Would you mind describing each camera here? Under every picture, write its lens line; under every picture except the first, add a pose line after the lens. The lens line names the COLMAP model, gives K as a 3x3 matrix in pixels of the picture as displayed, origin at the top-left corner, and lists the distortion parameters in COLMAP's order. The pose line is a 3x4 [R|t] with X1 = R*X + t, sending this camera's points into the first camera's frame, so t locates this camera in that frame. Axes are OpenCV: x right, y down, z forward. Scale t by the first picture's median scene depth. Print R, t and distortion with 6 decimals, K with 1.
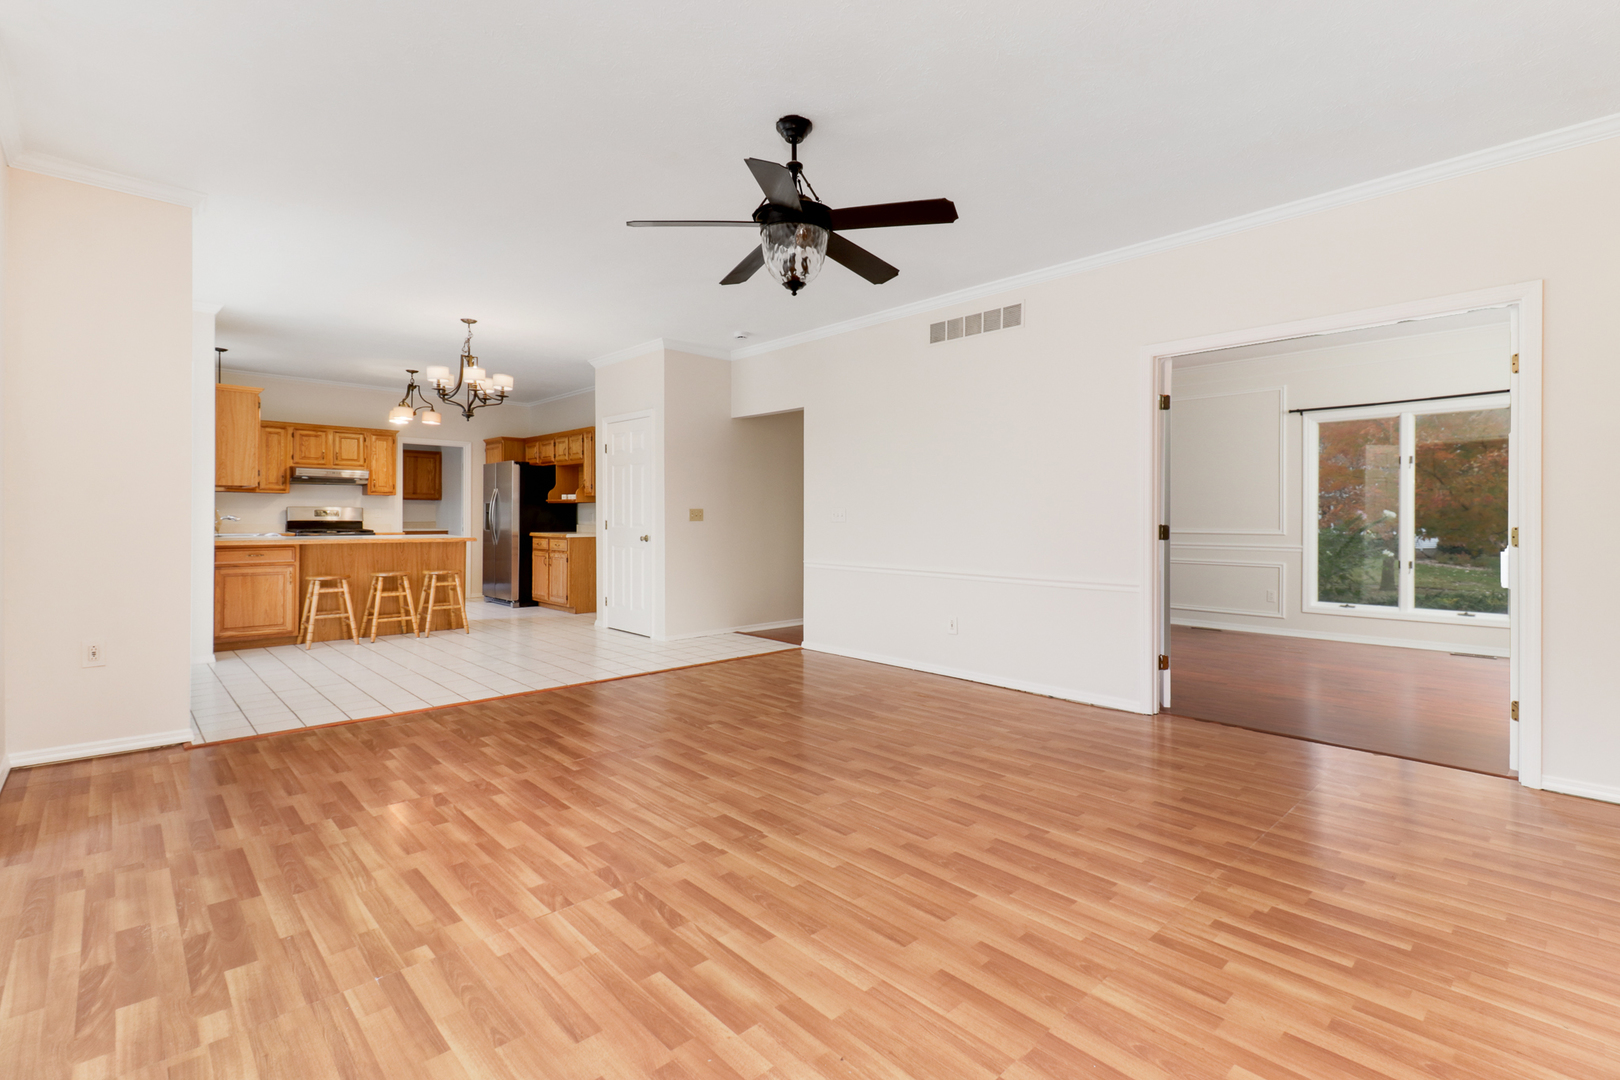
lens RADIAL K [[747.3, 0, 824.3], [0, 747.3, 517.7], [0, 0, 1]] dist [0.004357, -0.000662]
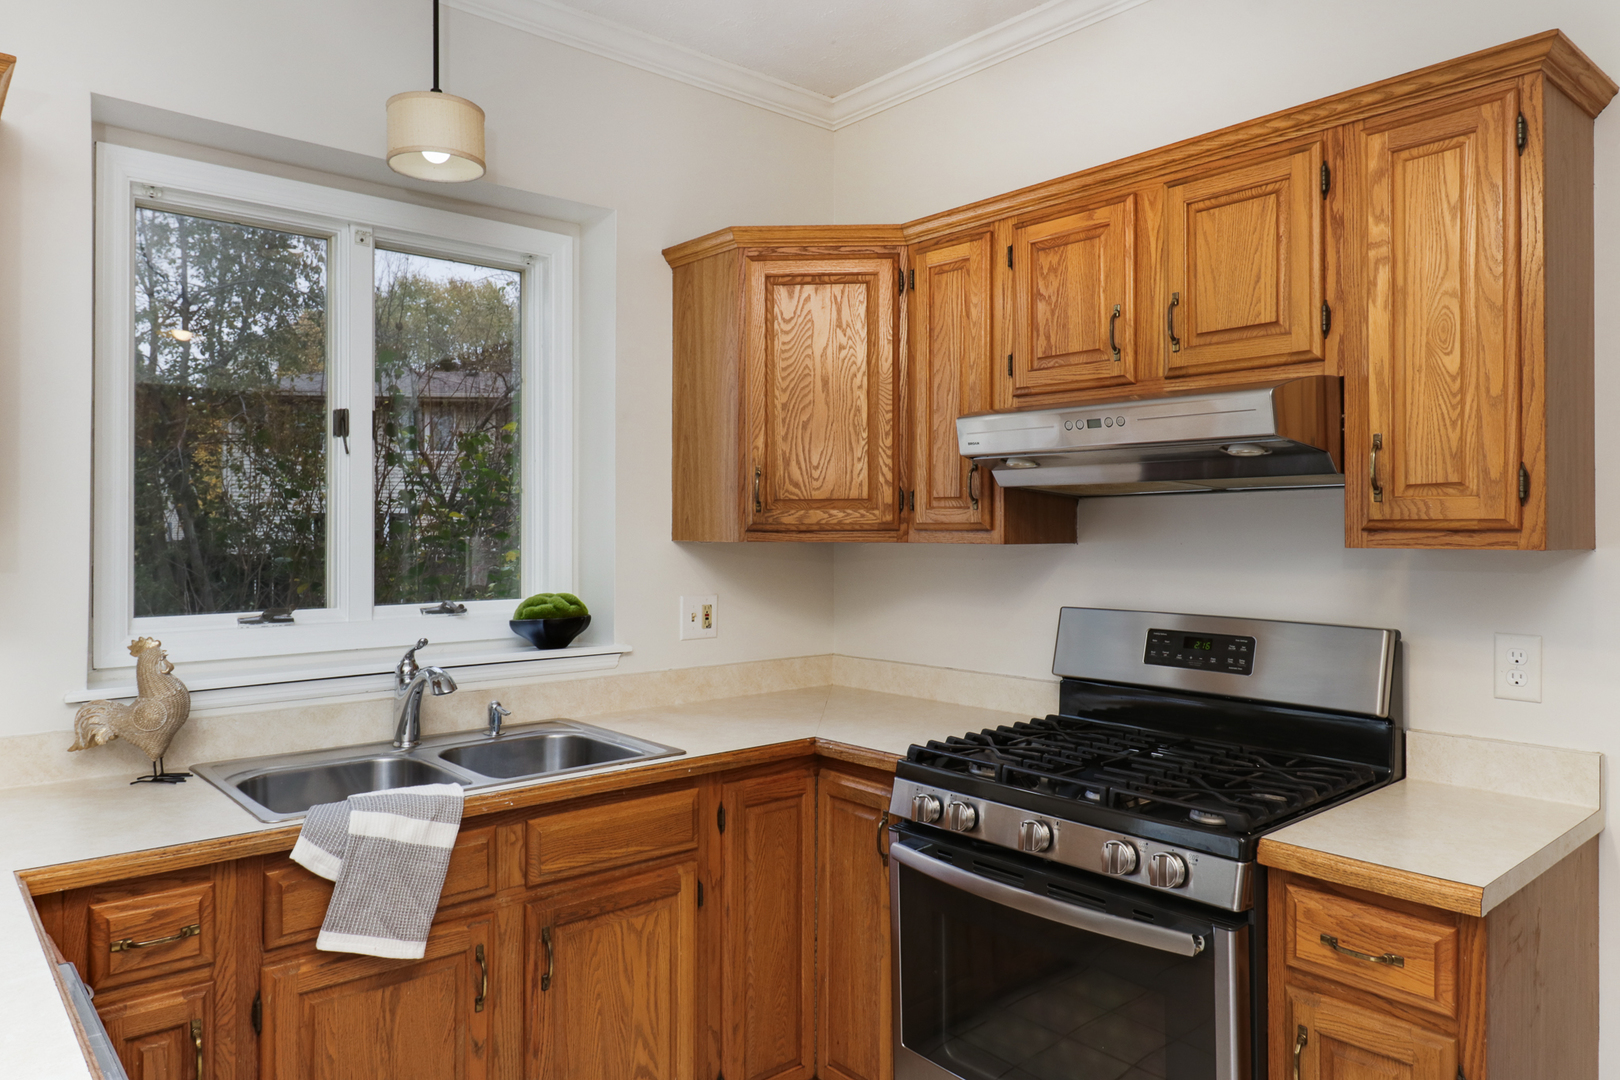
lens RADIAL K [[1064.4, 0, 813.7], [0, 1064.4, 523.7], [0, 0, 1]] dist [0.014720, 0.001529]
pose [[-0.045281, -0.015328, -0.998857, -0.916998], [-0.006453, 0.999866, -0.015051, -0.074186], [0.998953, 0.005764, -0.045374, 2.088583]]
